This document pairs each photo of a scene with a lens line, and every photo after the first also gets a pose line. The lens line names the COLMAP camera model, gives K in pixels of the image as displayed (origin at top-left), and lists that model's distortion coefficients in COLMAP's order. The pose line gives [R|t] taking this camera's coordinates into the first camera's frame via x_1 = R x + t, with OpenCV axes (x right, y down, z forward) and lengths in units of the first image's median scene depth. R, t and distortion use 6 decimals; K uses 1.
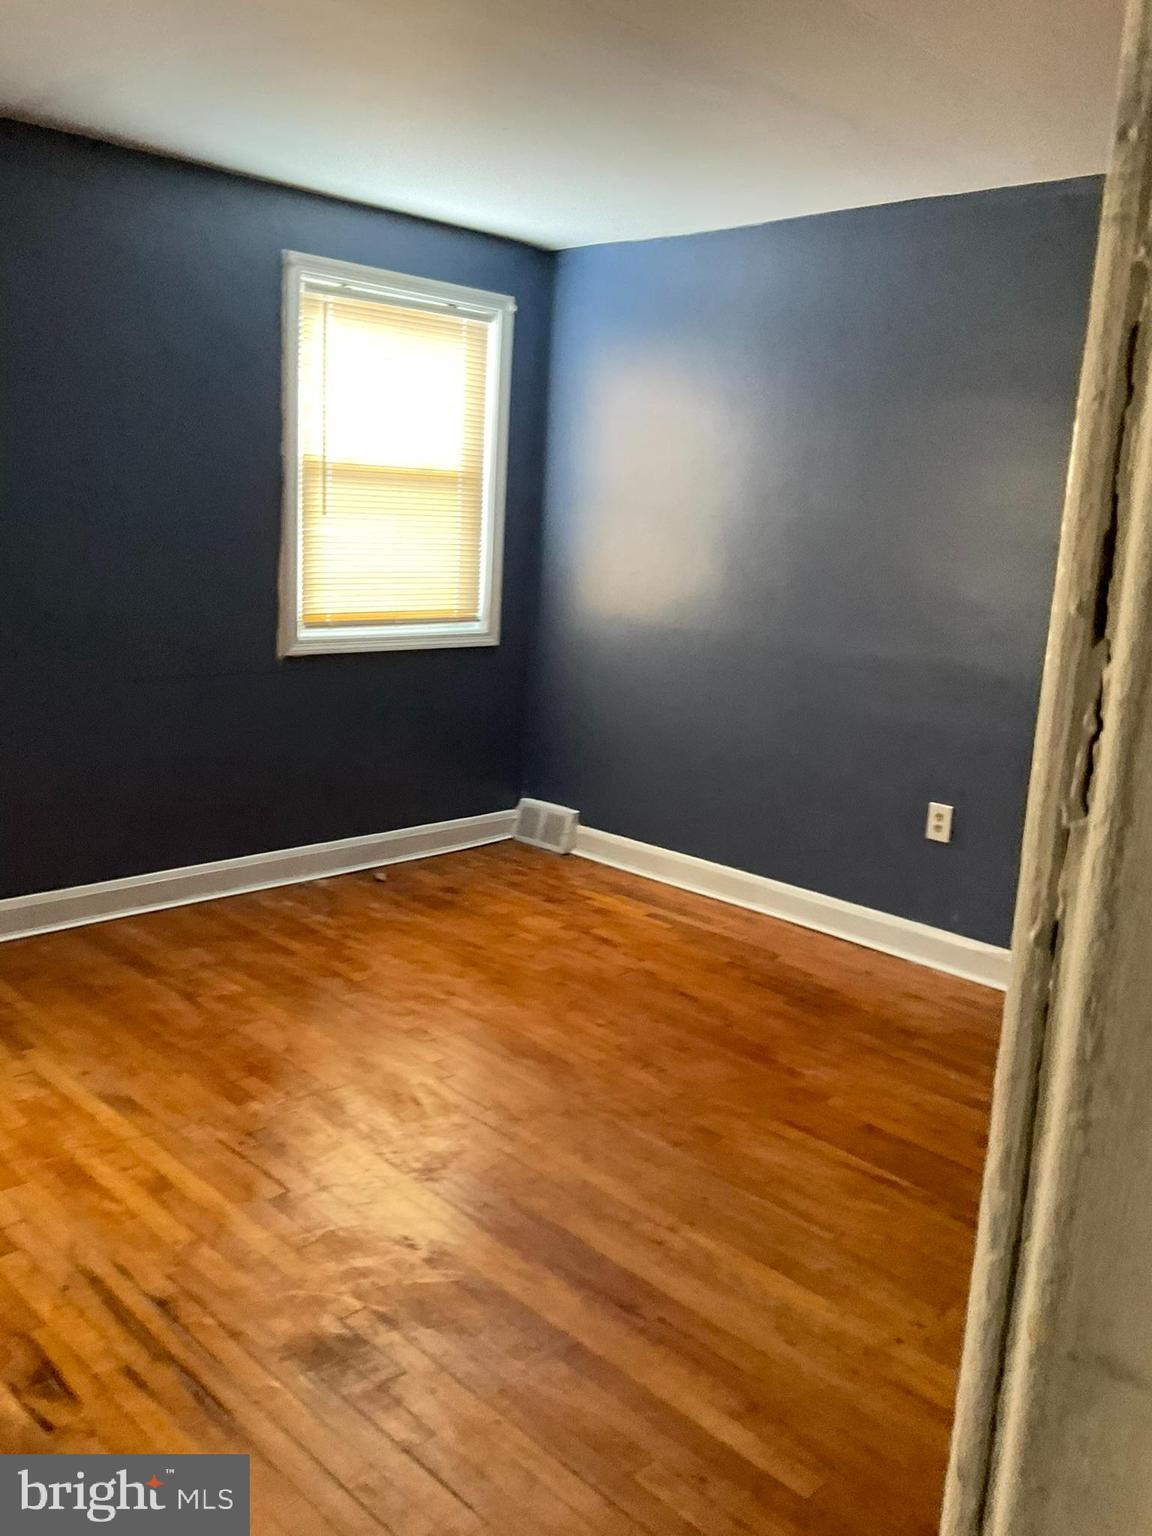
lens RADIAL K [[1286.0, 0, 576.0], [0, 1286.0, 768.0], [0, 0, 1]] dist [0.133181, -0.243963]
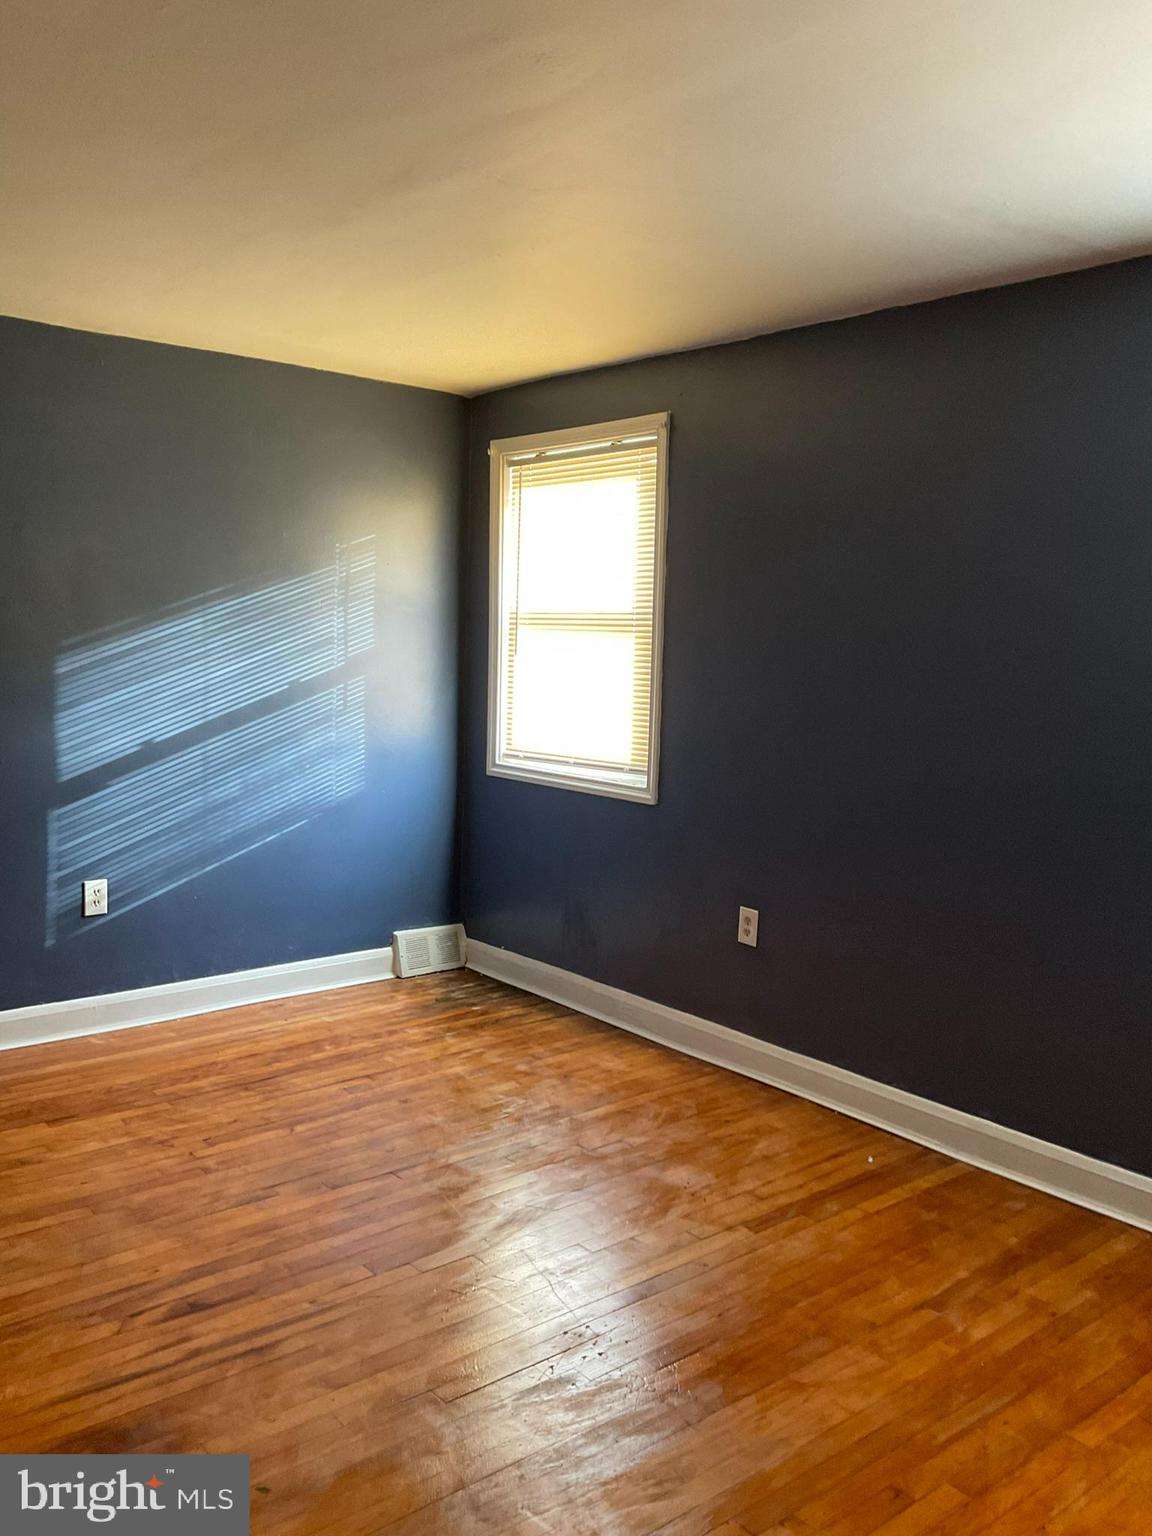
lens RADIAL K [[1286.0, 0, 576.0], [0, 1286.0, 768.0], [0, 0, 1]] dist [0.133181, -0.243963]
pose [[-0.097997, 0.070791, -0.992666, 0.518718], [-0.225804, 0.969870, 0.091457, -0.174330], [0.969231, 0.233110, -0.079060, 0.816320]]
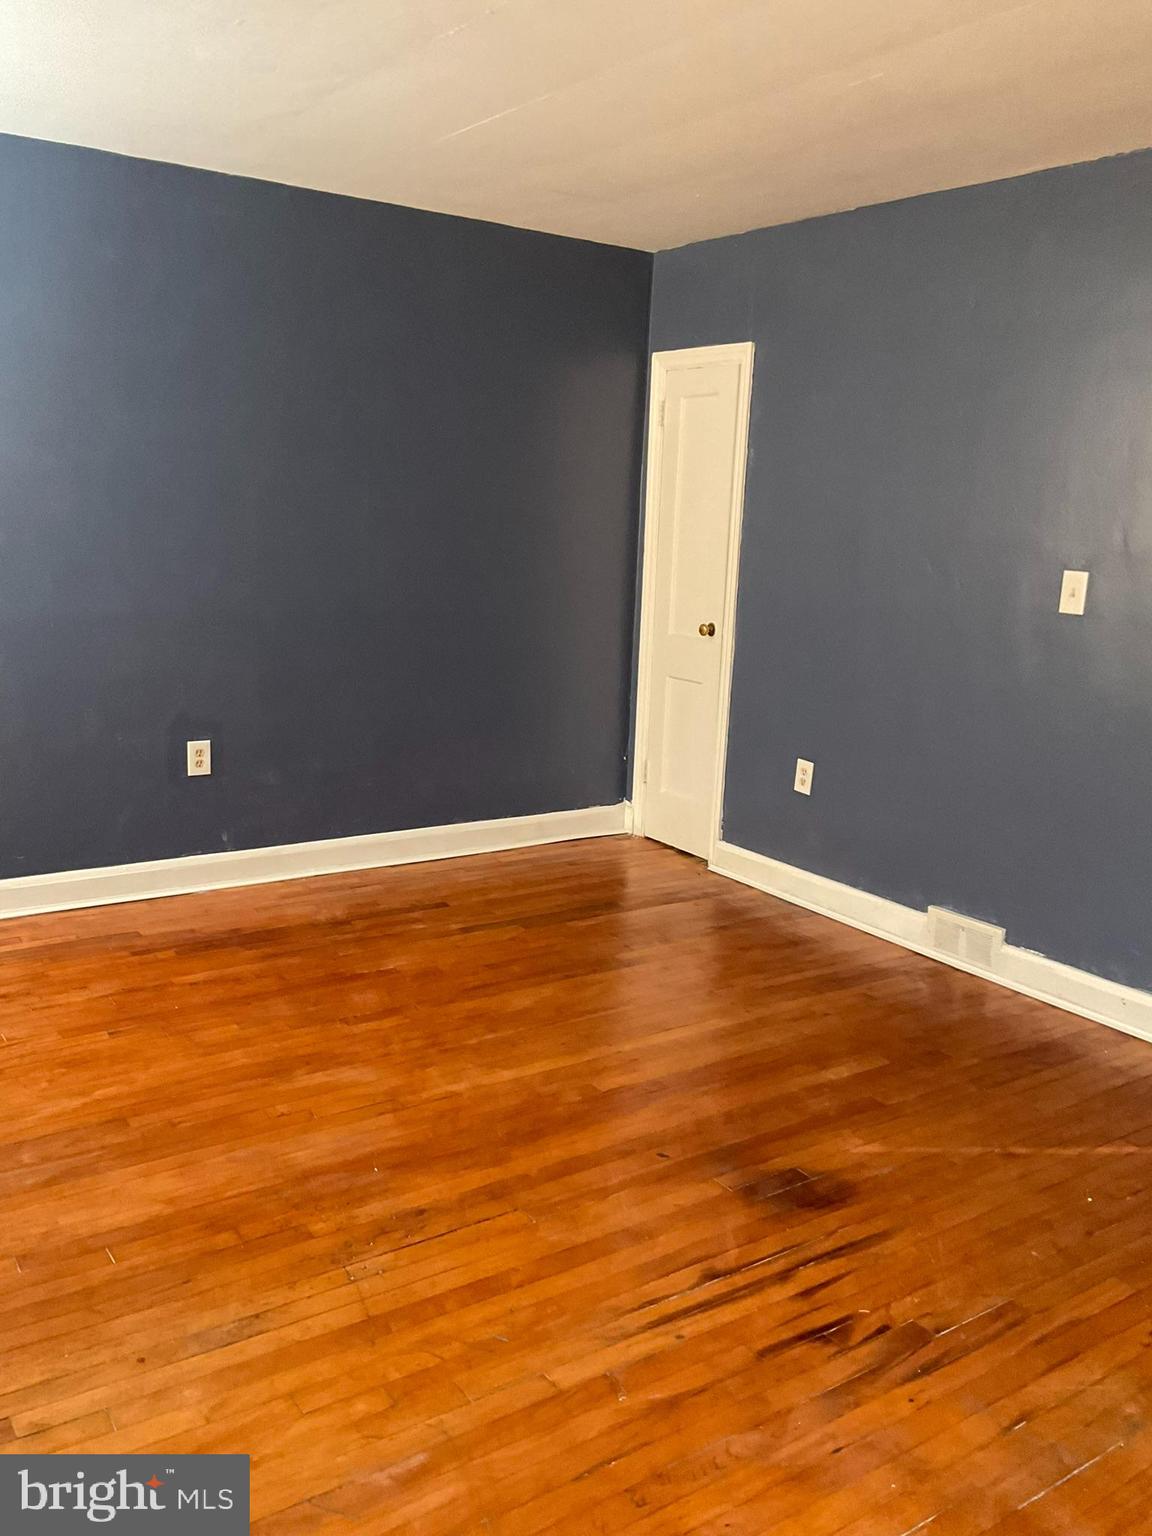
lens RADIAL K [[1295.8, 0, 555.0], [0, 1295.8, 766.7], [0, 0, 1]] dist [0.351585, -0.829838]
pose [[0.181611, -0.246417, 0.951996, -0.847204], [0.163847, 0.962145, 0.217787, -0.168553], [-0.969624, 0.116429, 0.215111, 0.551427]]
